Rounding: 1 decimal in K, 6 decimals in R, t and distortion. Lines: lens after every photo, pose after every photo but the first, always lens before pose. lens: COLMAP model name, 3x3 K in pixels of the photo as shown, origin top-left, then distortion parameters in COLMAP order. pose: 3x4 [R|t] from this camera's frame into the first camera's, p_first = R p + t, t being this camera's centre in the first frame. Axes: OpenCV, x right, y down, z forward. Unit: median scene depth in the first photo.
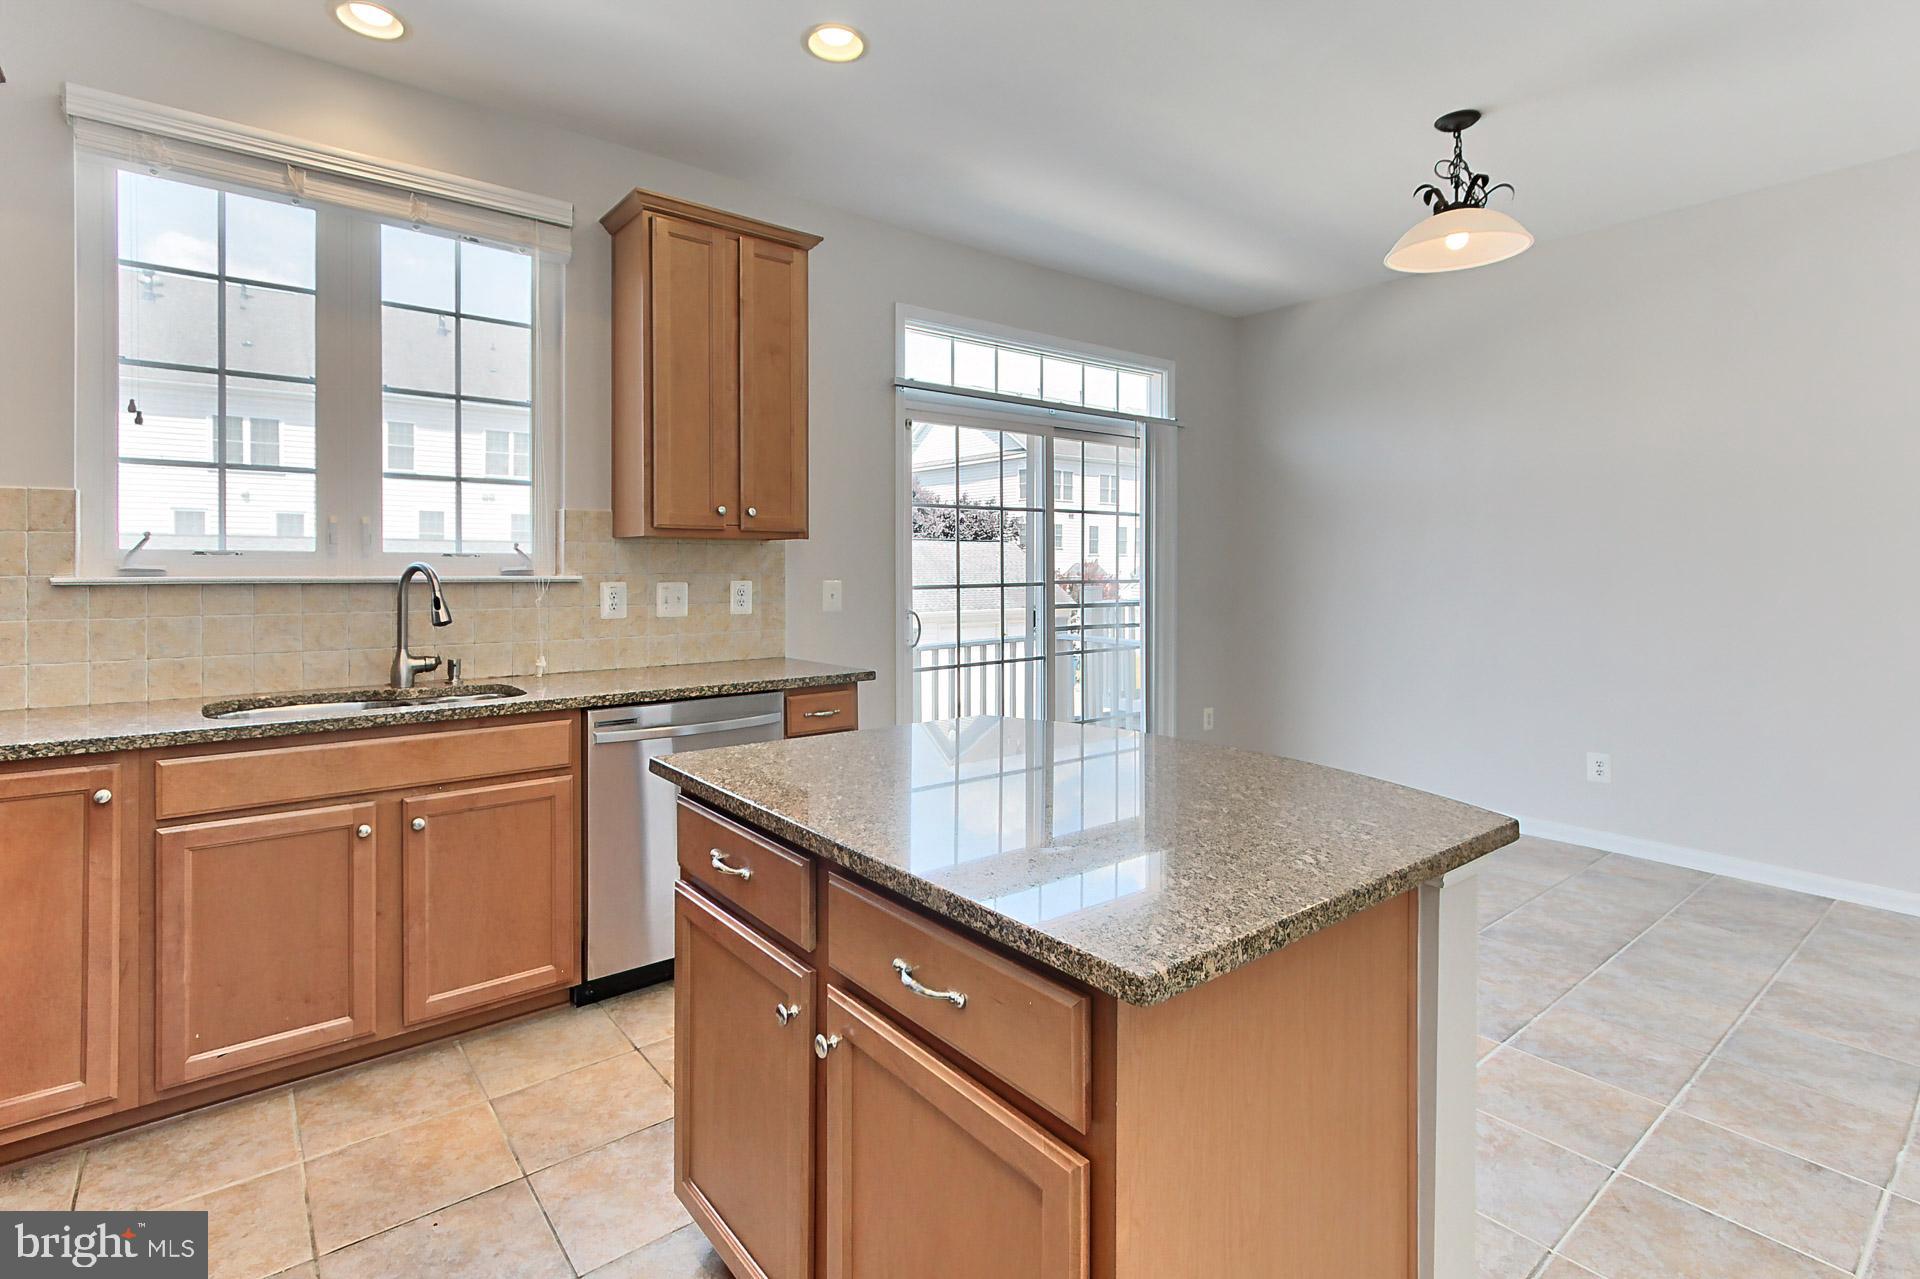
lens RADIAL K [[917.0, 0, 971.2], [0, 917.0, 568.4], [0, 0, 1]] dist [0.002238, 0.001978]
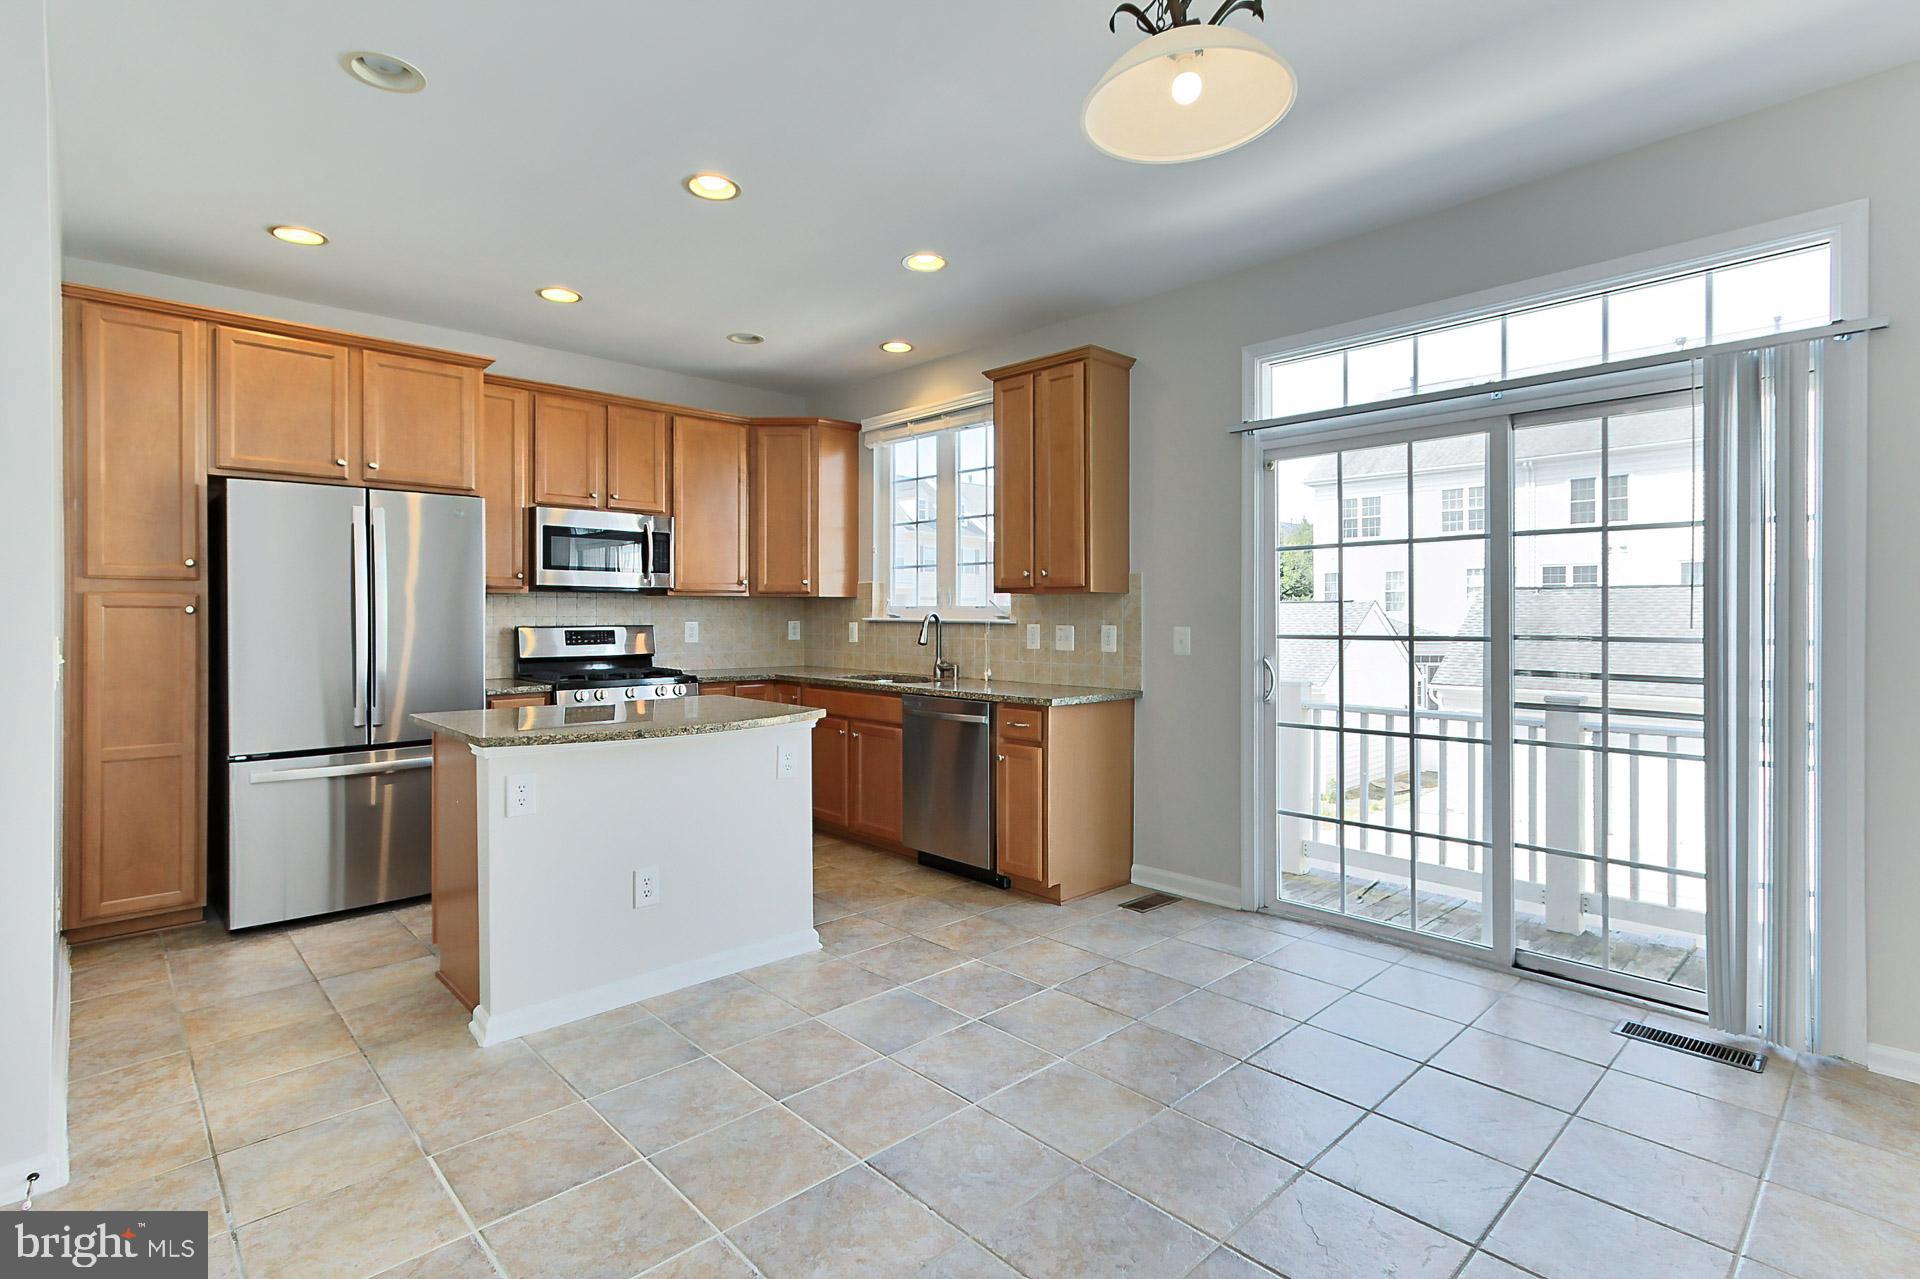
lens RADIAL K [[917.0, 0, 958.7], [0, 917.0, 615.1], [0, 0, 1]] dist [0.002082, 0.000870]
pose [[0.075907, 0.001156, -0.997114, 1.068221], [-0.003408, 0.999994, 0.000900, -0.001005], [0.997109, 0.003330, 0.075911, 0.752348]]
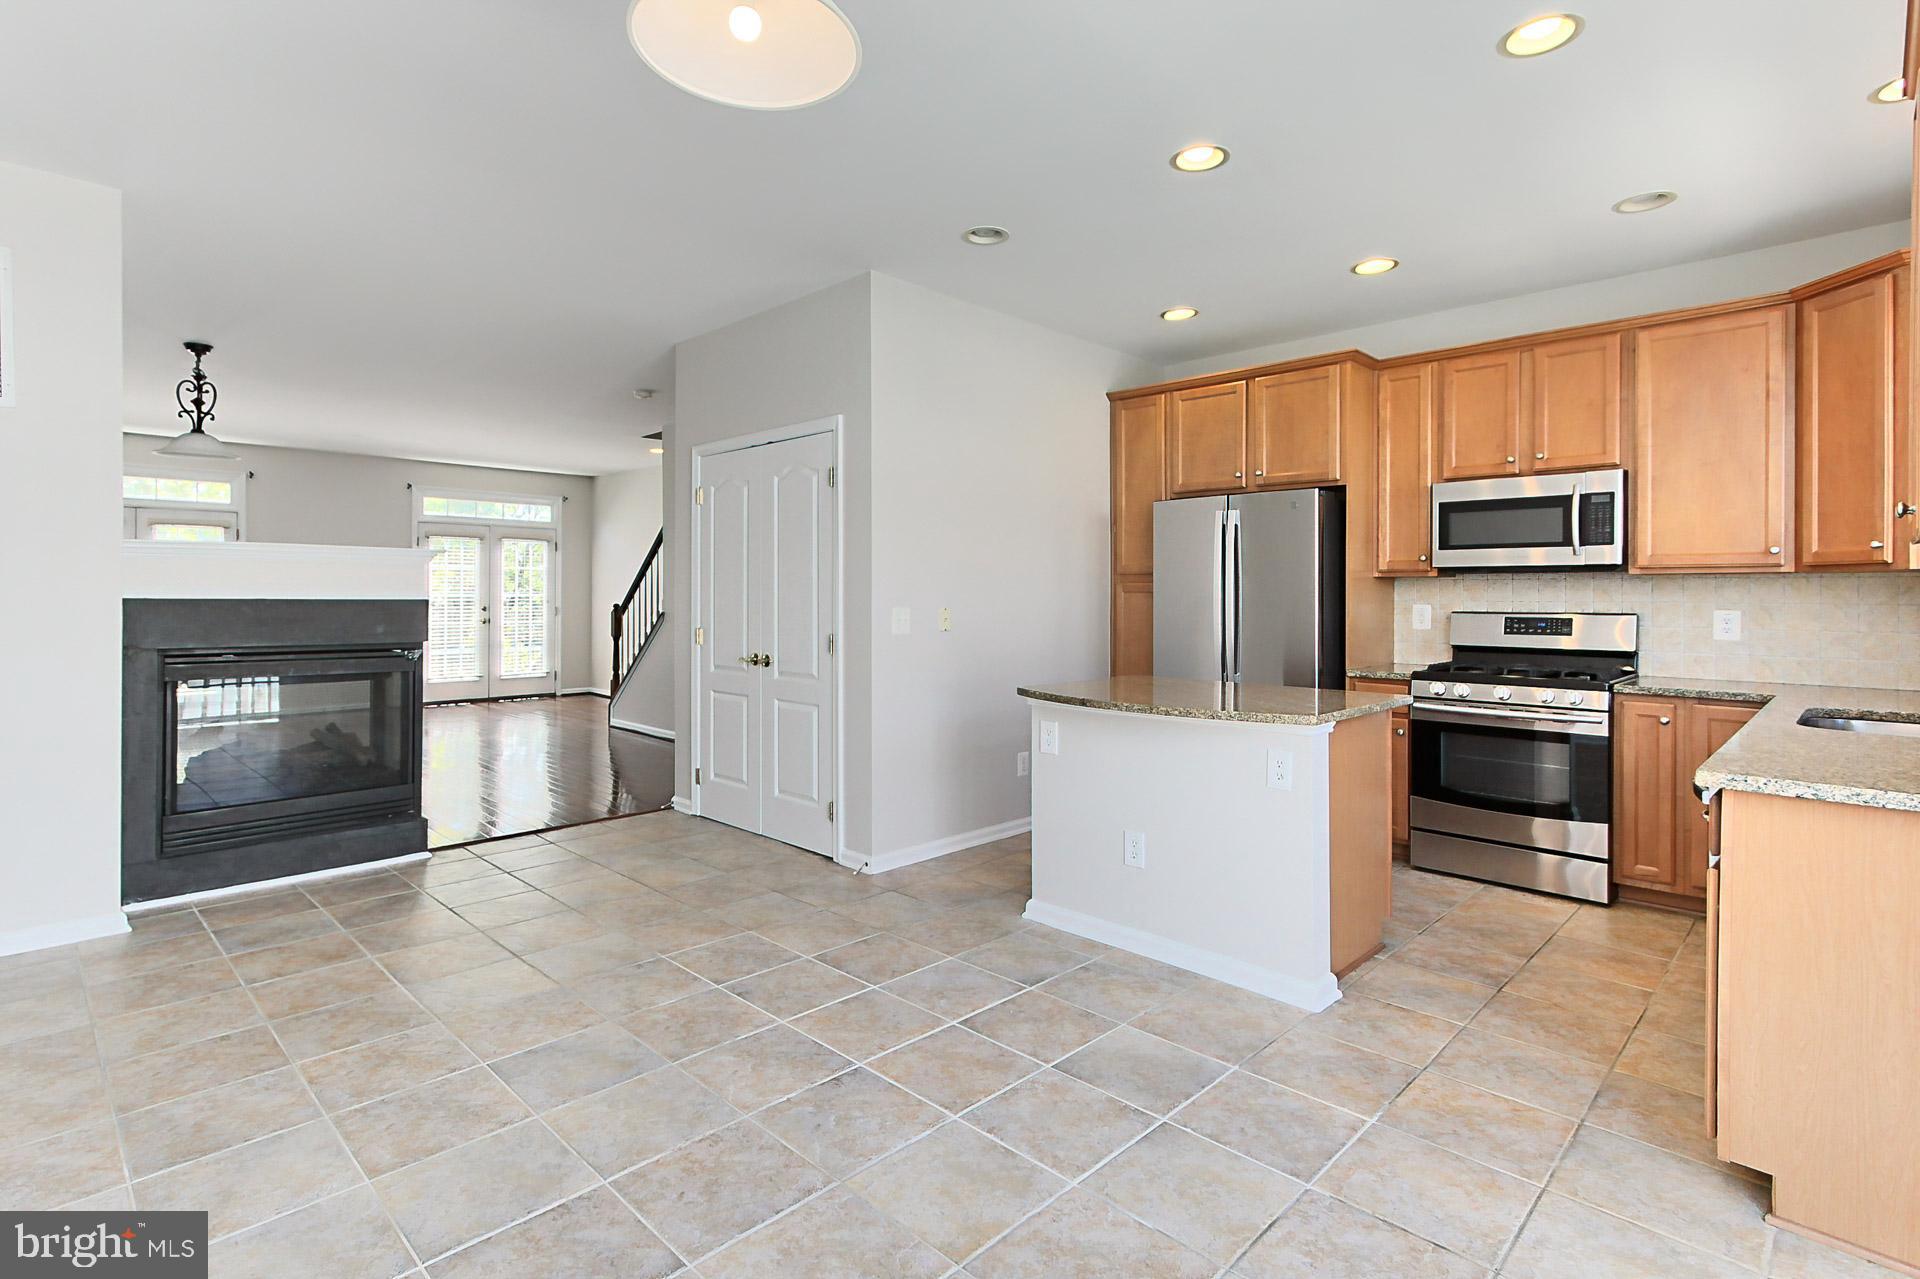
lens RADIAL K [[943.5, 0, 955.4], [0, 943.5, 595.4], [0, 0, 1]] dist [0.011350, 0.000817]
pose [[-0.993525, -0.004408, -0.113532, 0.437560], [-0.004724, 0.999986, 0.002512, -0.003376], [0.113519, 0.003032, -0.993531, 1.507488]]
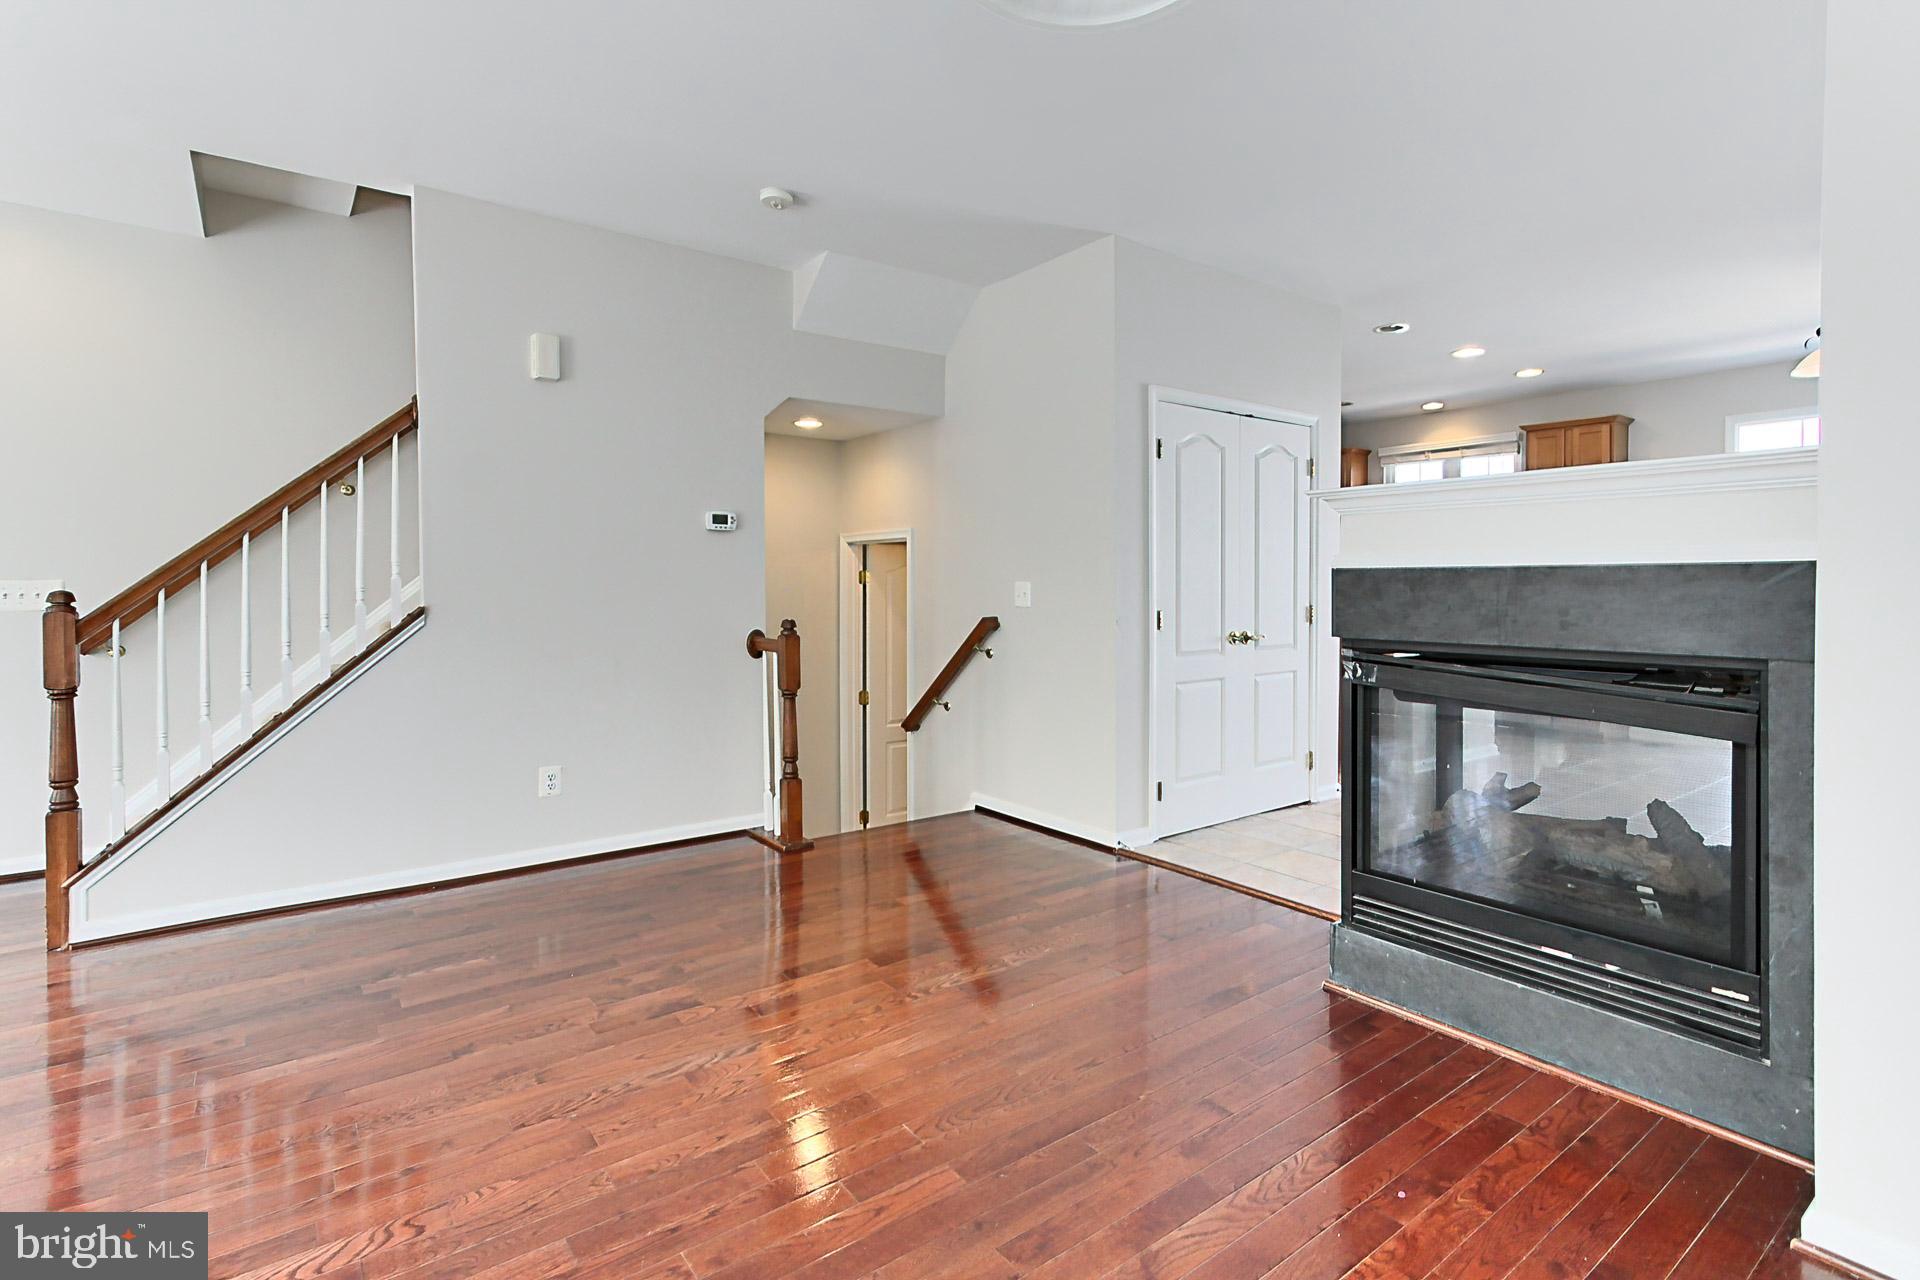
lens RADIAL K [[922.7, 0, 963.1], [0, 922.7, 593.7], [0, 0, 1]] dist [0.003328, 0.001551]
pose [[-0.030378, 0.009679, -0.999492, 2.000805], [-0.003354, 0.999946, 0.009785, 0.025319], [0.999533, 0.003650, -0.030344, -0.408002]]
